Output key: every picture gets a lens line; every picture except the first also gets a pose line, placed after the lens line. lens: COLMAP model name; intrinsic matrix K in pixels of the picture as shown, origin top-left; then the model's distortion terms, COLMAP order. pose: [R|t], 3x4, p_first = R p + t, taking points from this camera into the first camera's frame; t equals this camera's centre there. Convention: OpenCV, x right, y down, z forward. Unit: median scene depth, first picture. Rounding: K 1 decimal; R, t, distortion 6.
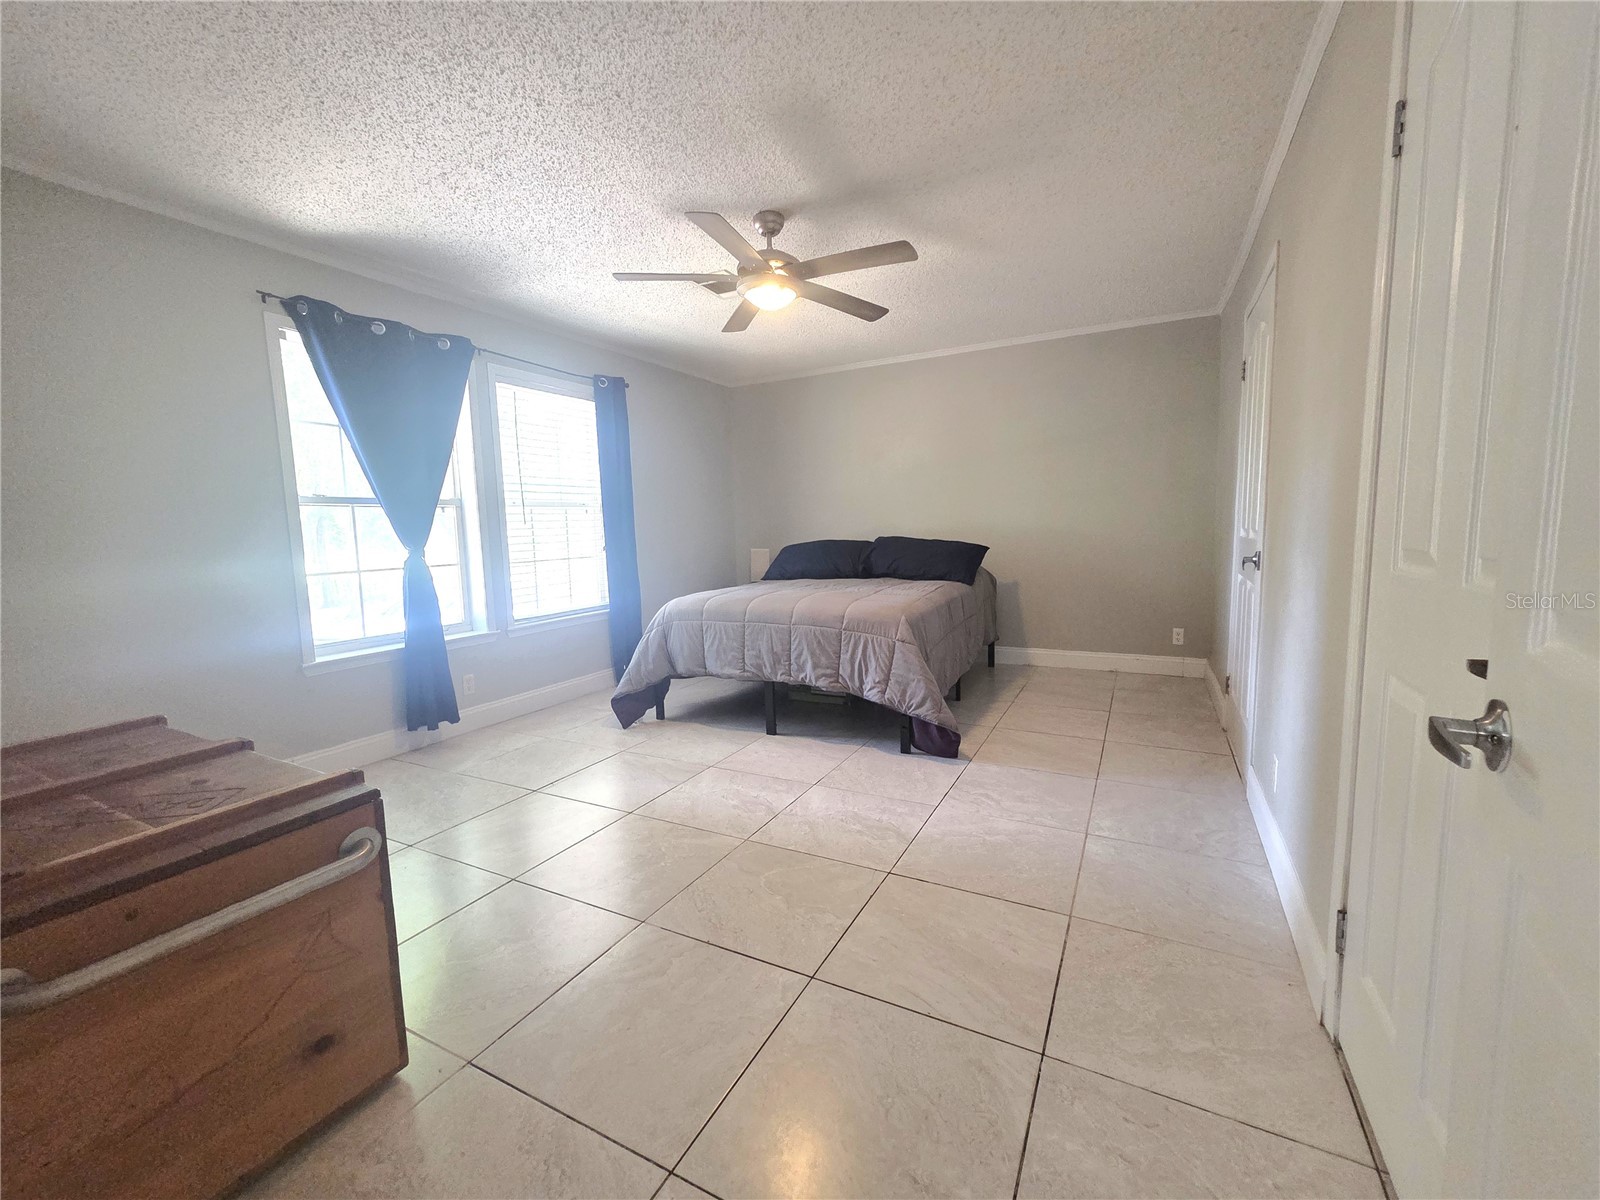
lens RADIAL K [[651.1, 0, 806.0], [0, 651.1, 597.7], [0, 0, 1]] dist [0.003768, 0.000574]
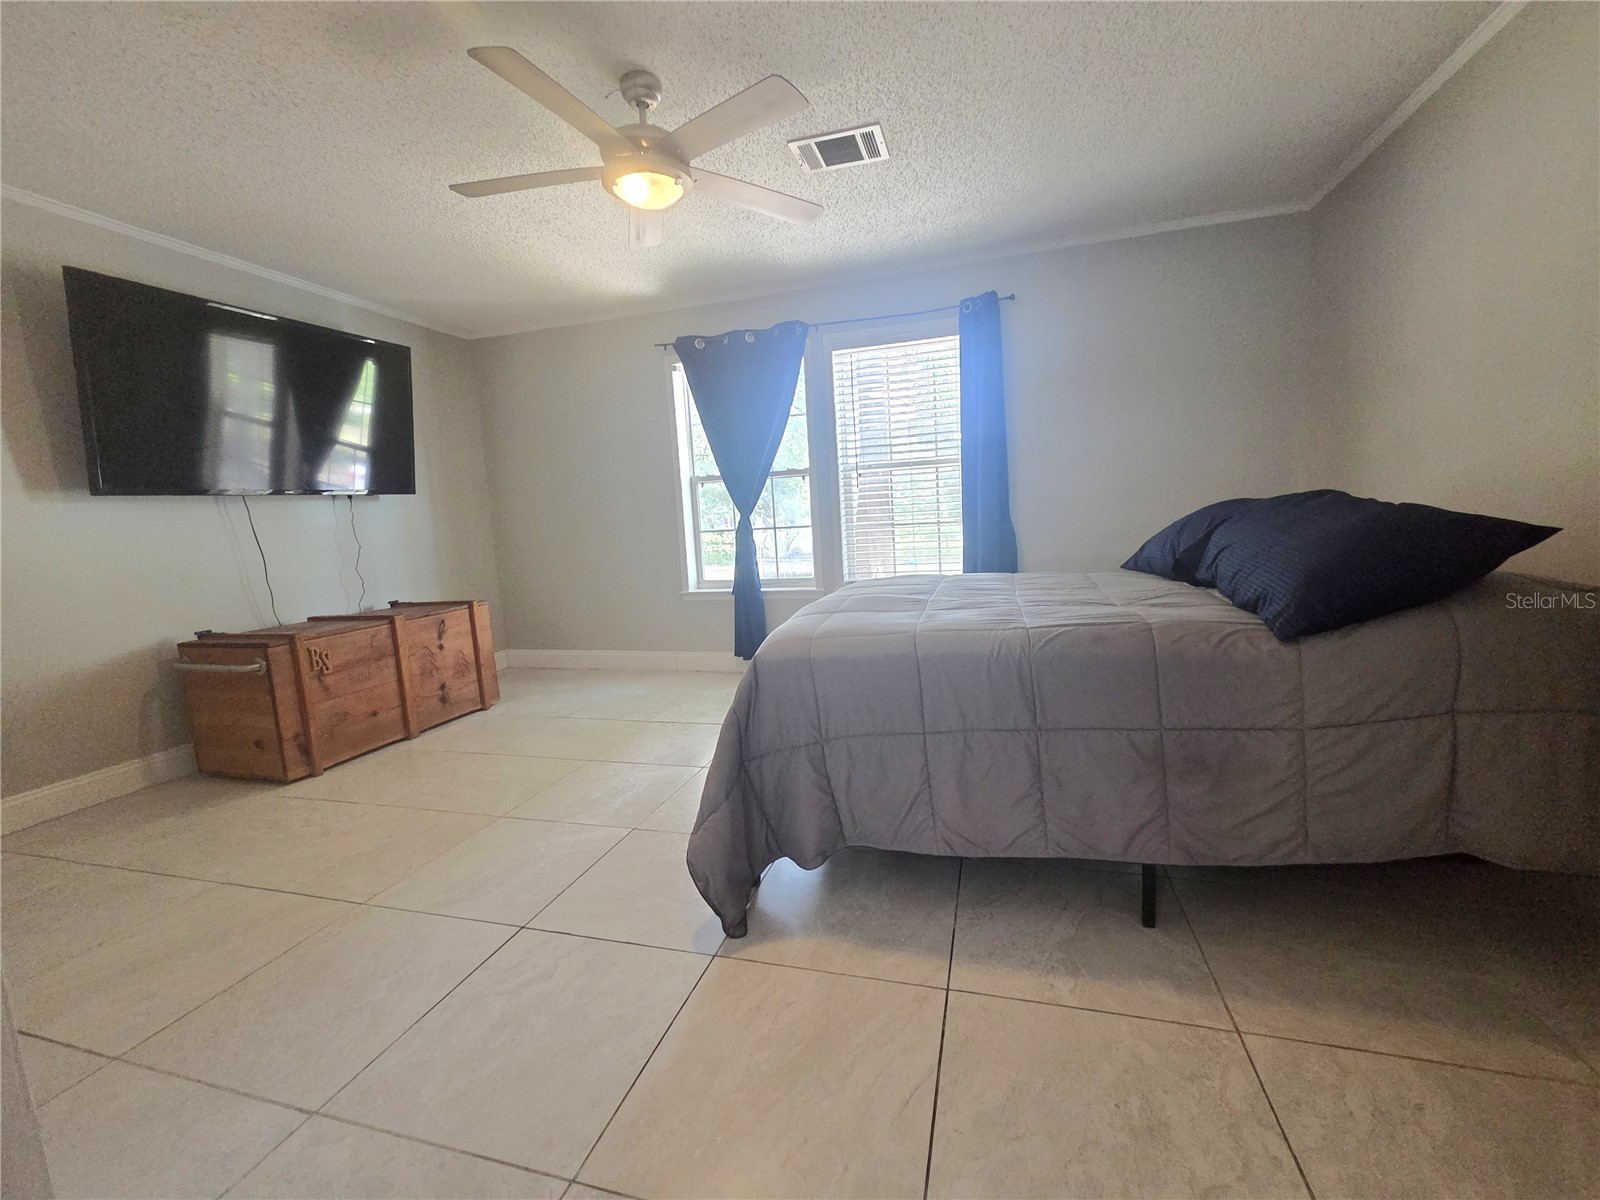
lens RADIAL K [[651.1, 0, 810.5], [0, 651.1, 600.8], [0, 0, 1]] dist [0.003768, 0.000574]
pose [[0.203178, 0.141878, -0.968808, 0.663983], [-0.062183, 0.989319, 0.131841, -0.085693], [0.977165, 0.033457, 0.209830, 0.884694]]
